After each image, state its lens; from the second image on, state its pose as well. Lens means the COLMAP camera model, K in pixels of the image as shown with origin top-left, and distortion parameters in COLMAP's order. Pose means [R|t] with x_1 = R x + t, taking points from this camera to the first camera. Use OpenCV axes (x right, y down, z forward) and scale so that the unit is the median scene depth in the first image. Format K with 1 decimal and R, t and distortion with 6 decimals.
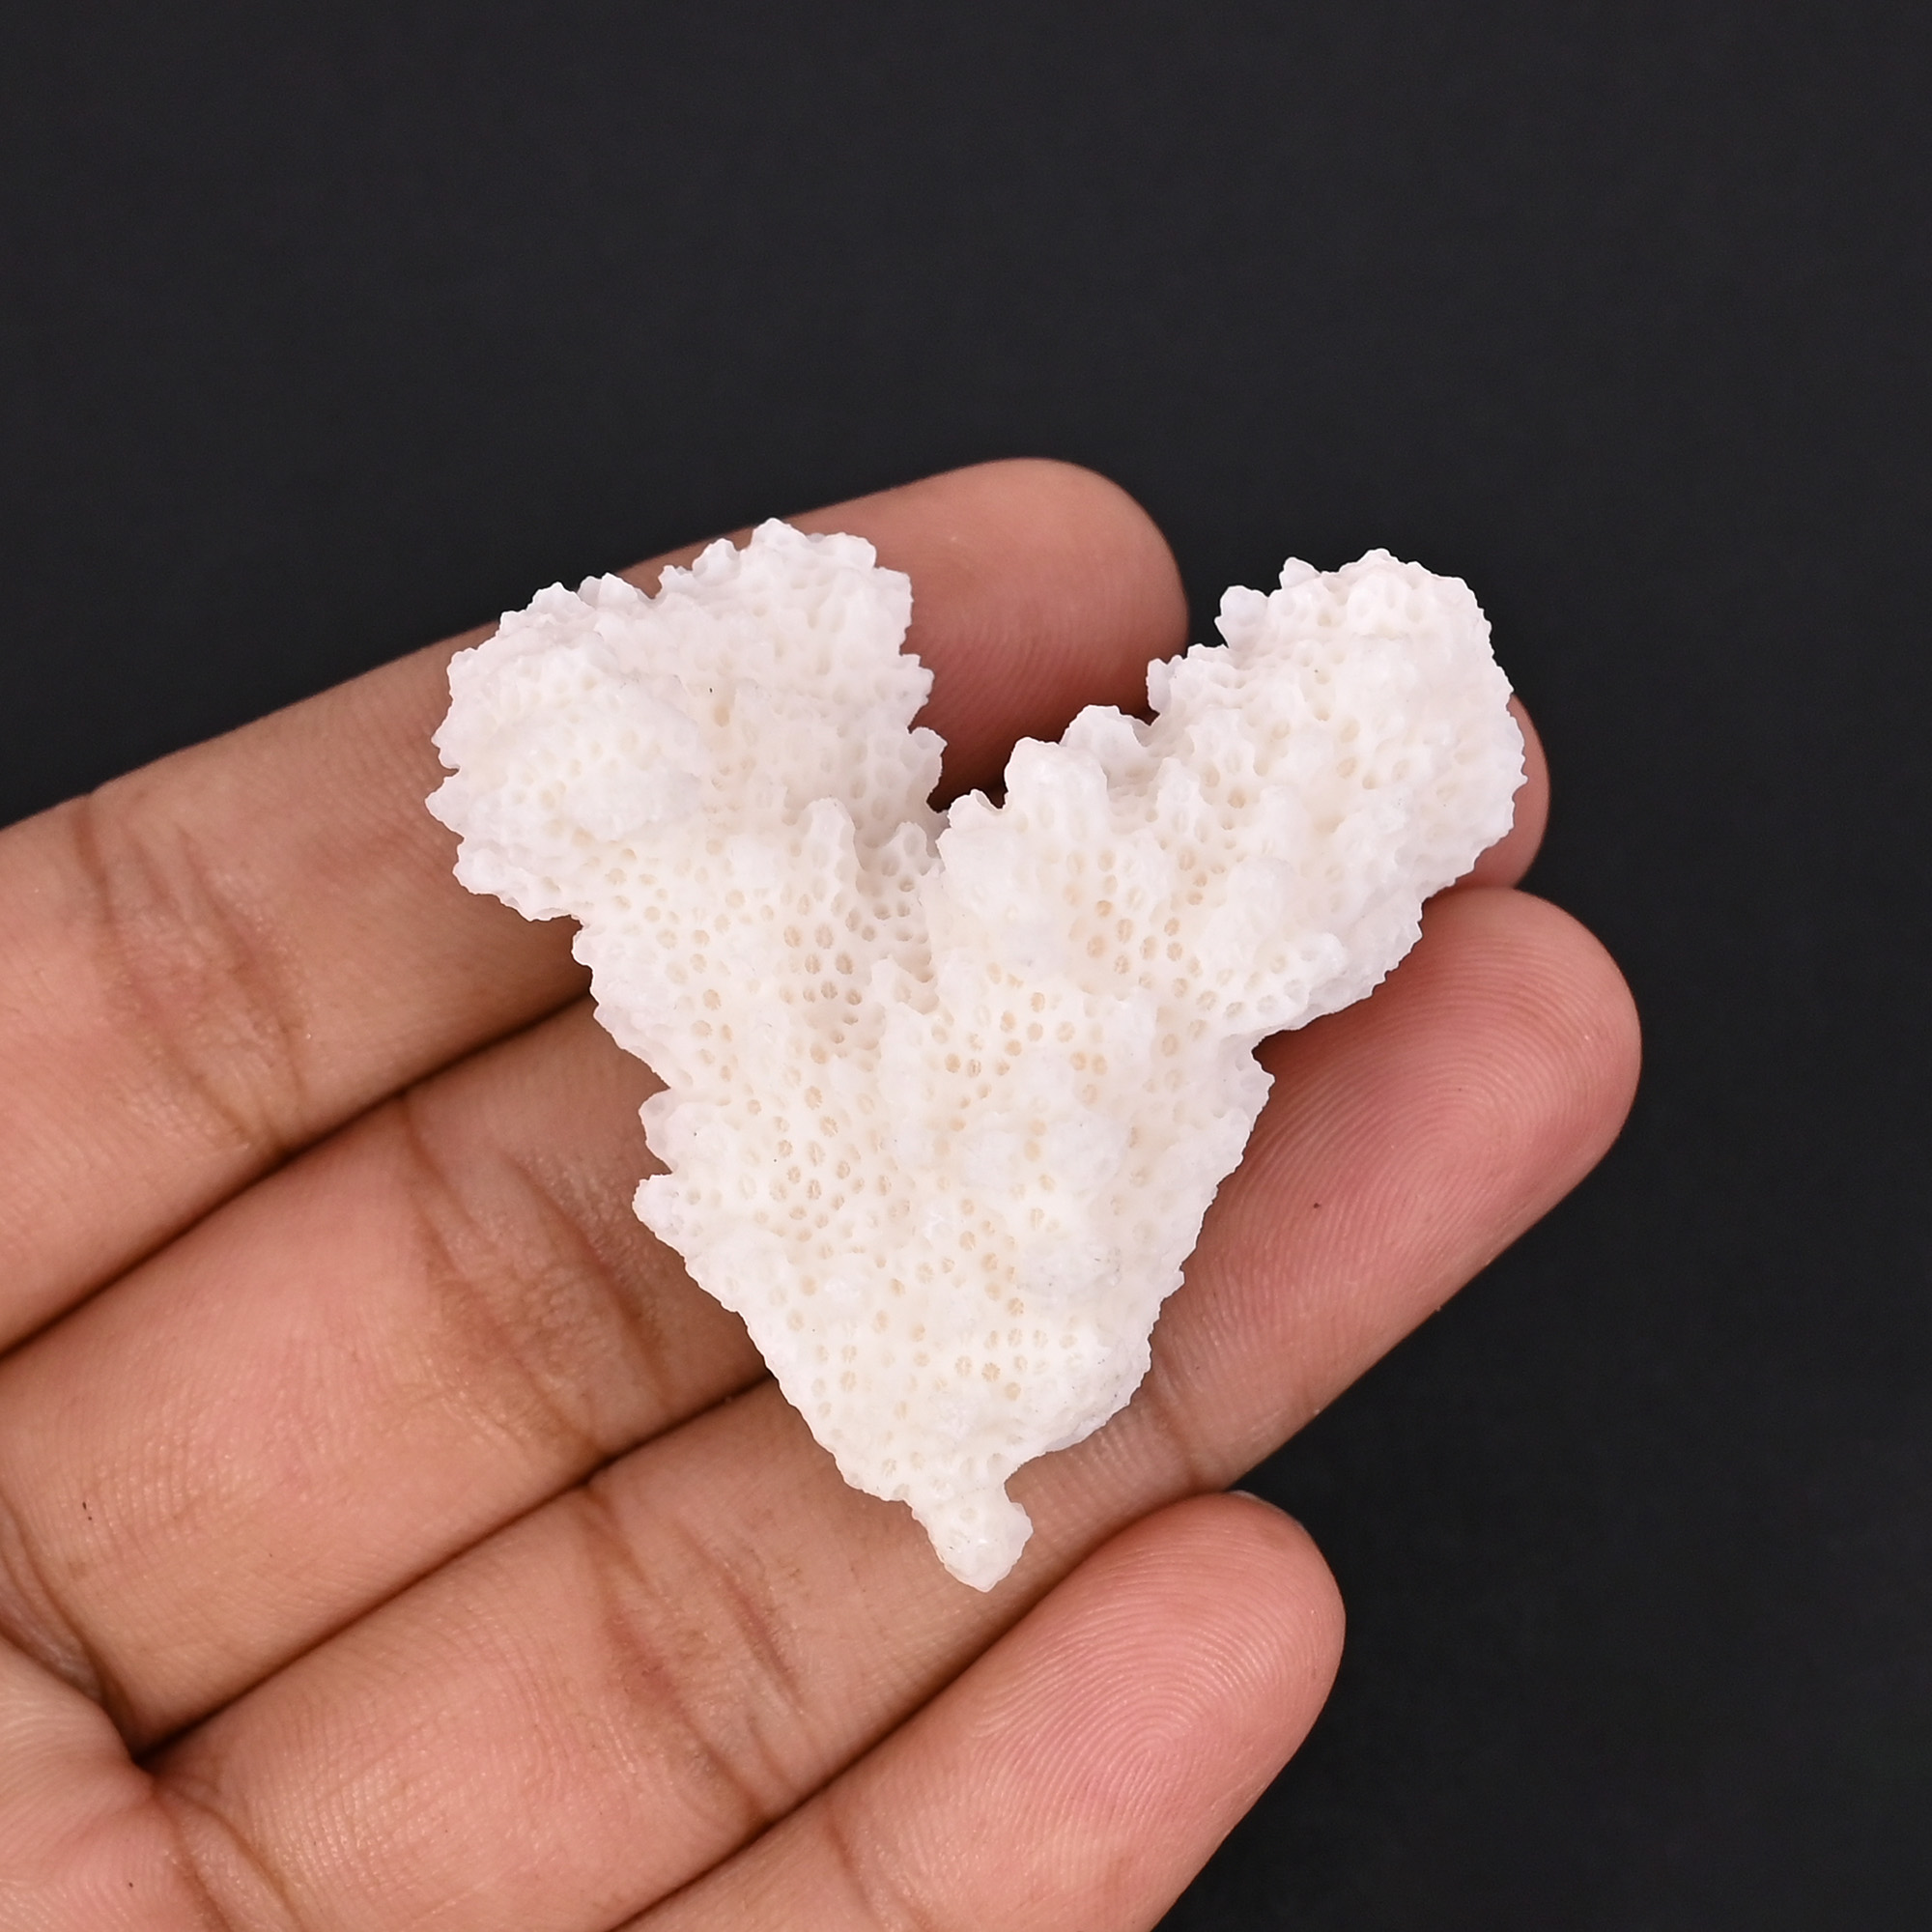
lens RADIAL K [[5281.4, 0, 966.0], [0, 5281.4, 966.0], [0, 0, 1]] dist [0.074066, 0.101573]
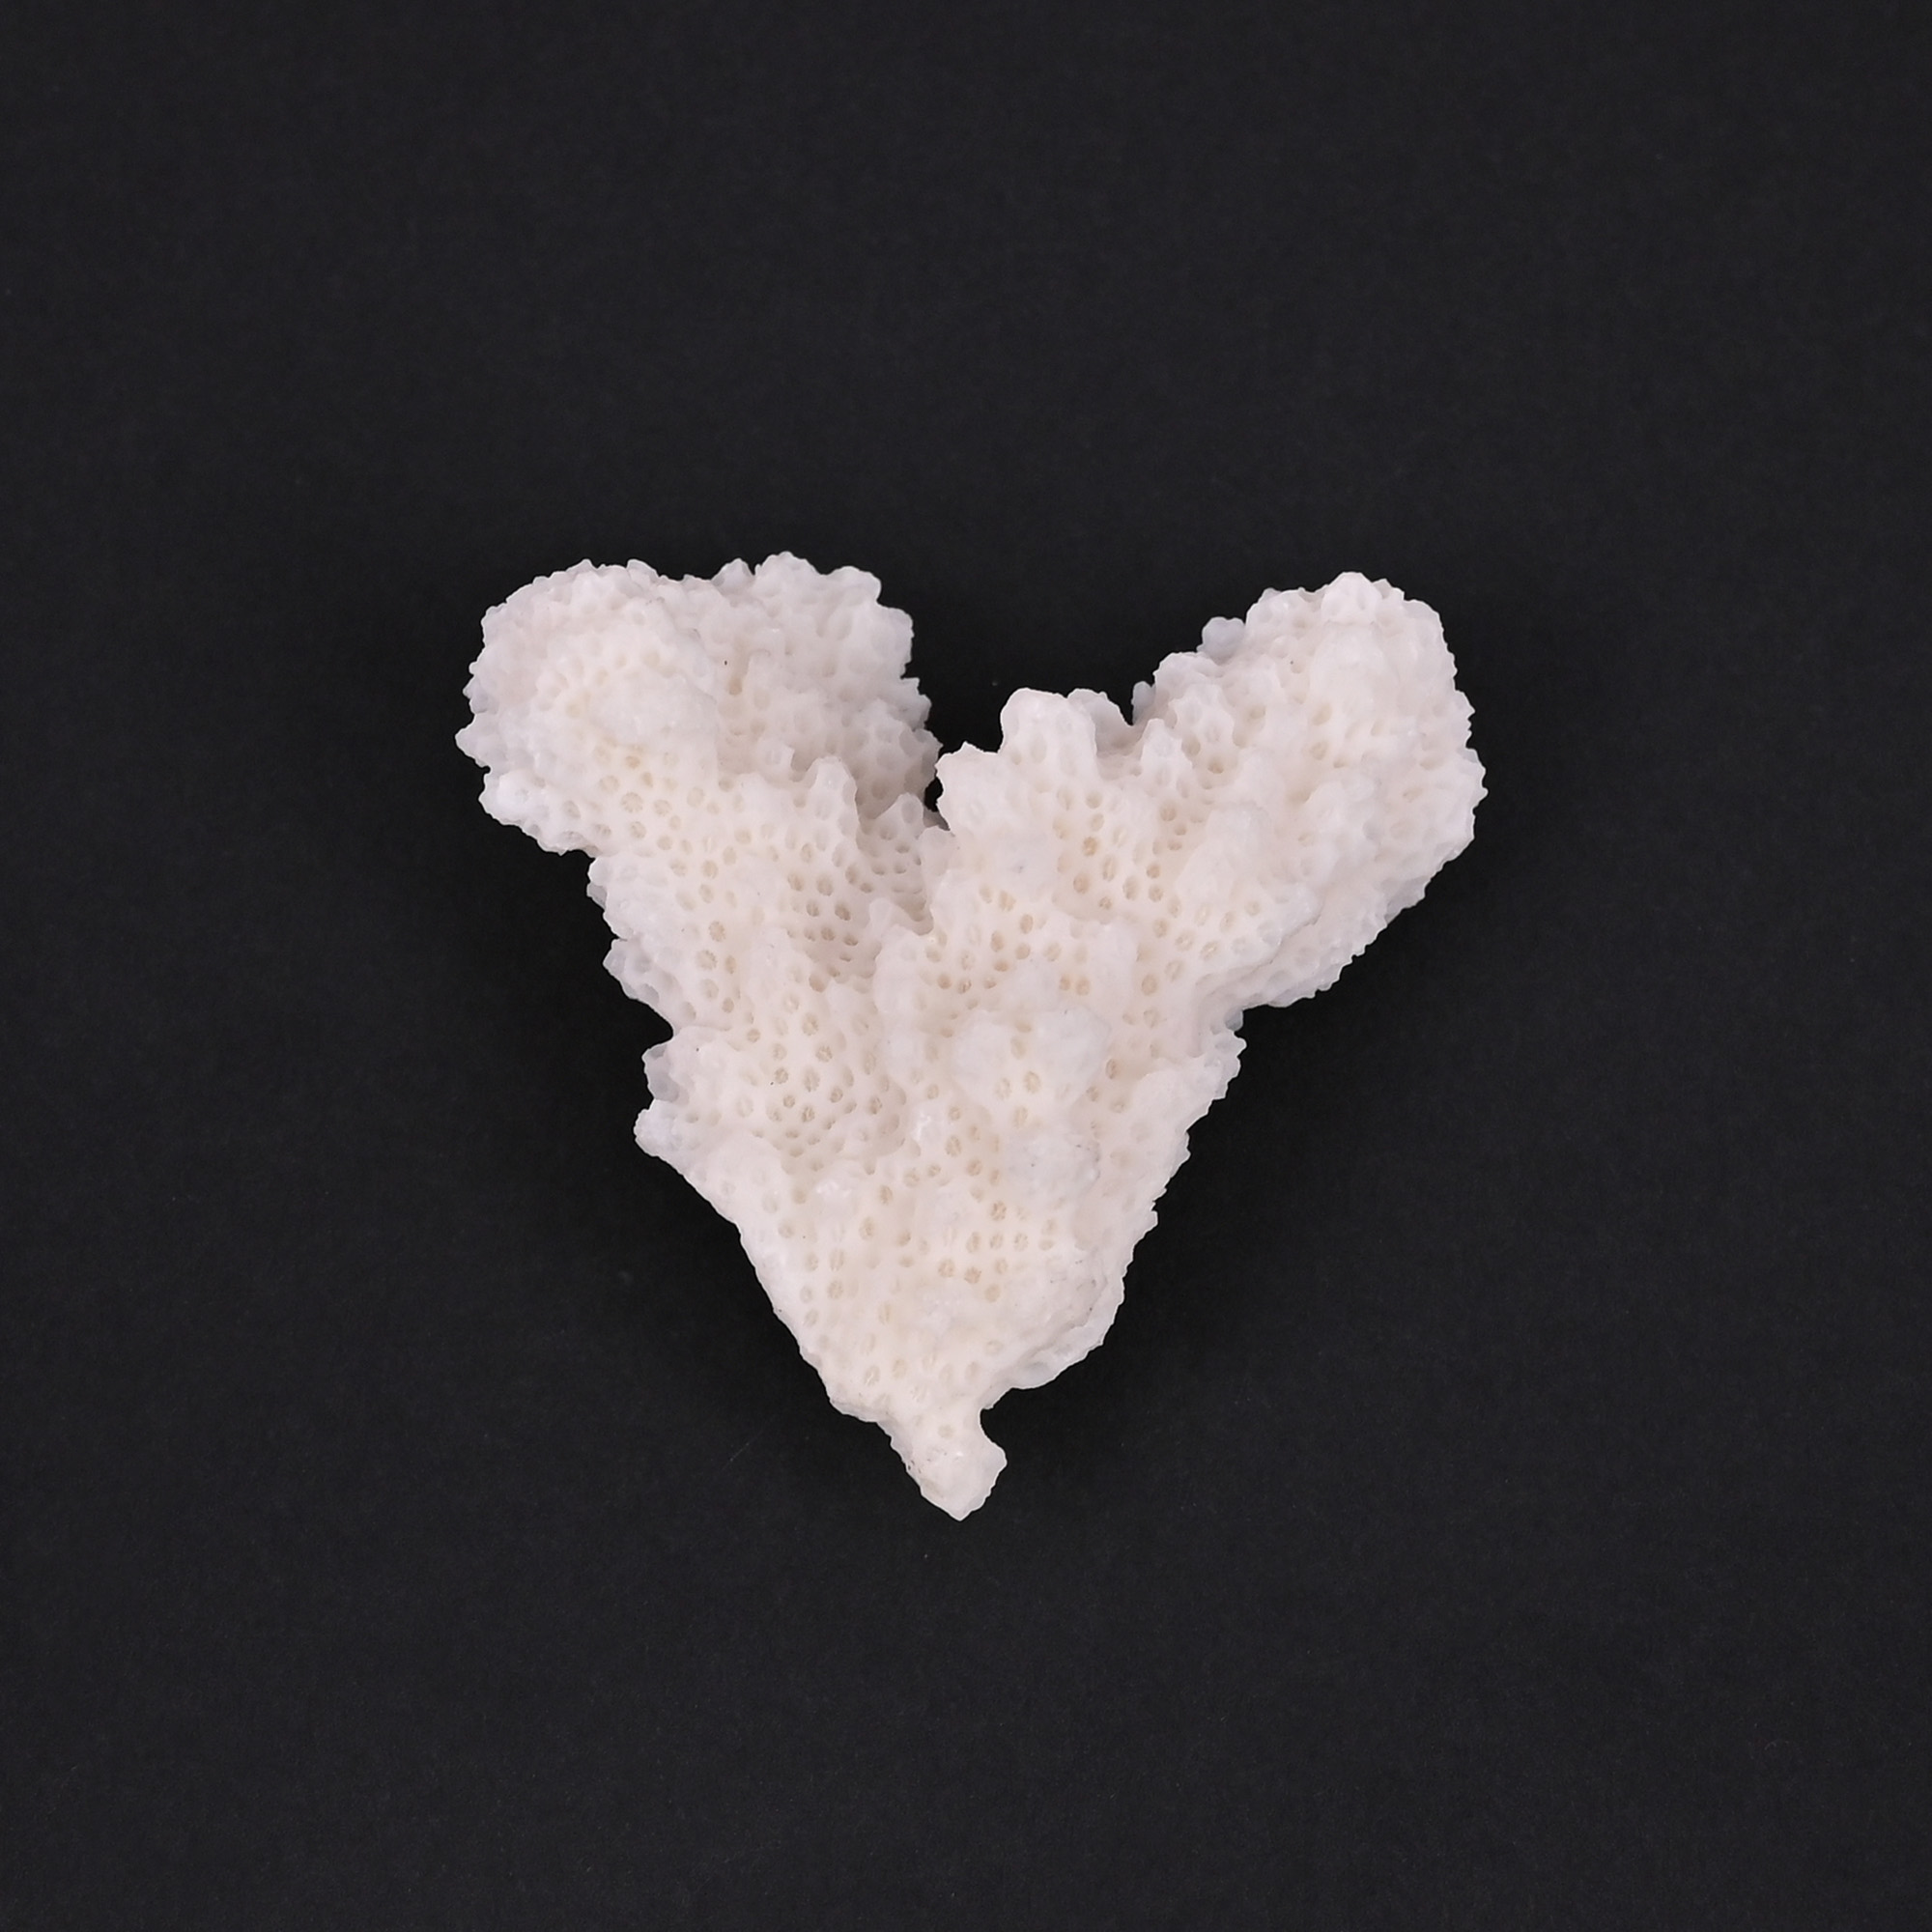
lens RADIAL K [[5281.4, 0, 966.0], [0, 5281.4, 966.0], [0, 0, 1]] dist [0.074066, 0.101573]
pose [[0.999549, 0.028495, 0.009466, -0.008177], [-0.025857, 0.977140, -0.211018, 0.235675], [-0.015262, 0.210678, 0.977436, -0.033759]]
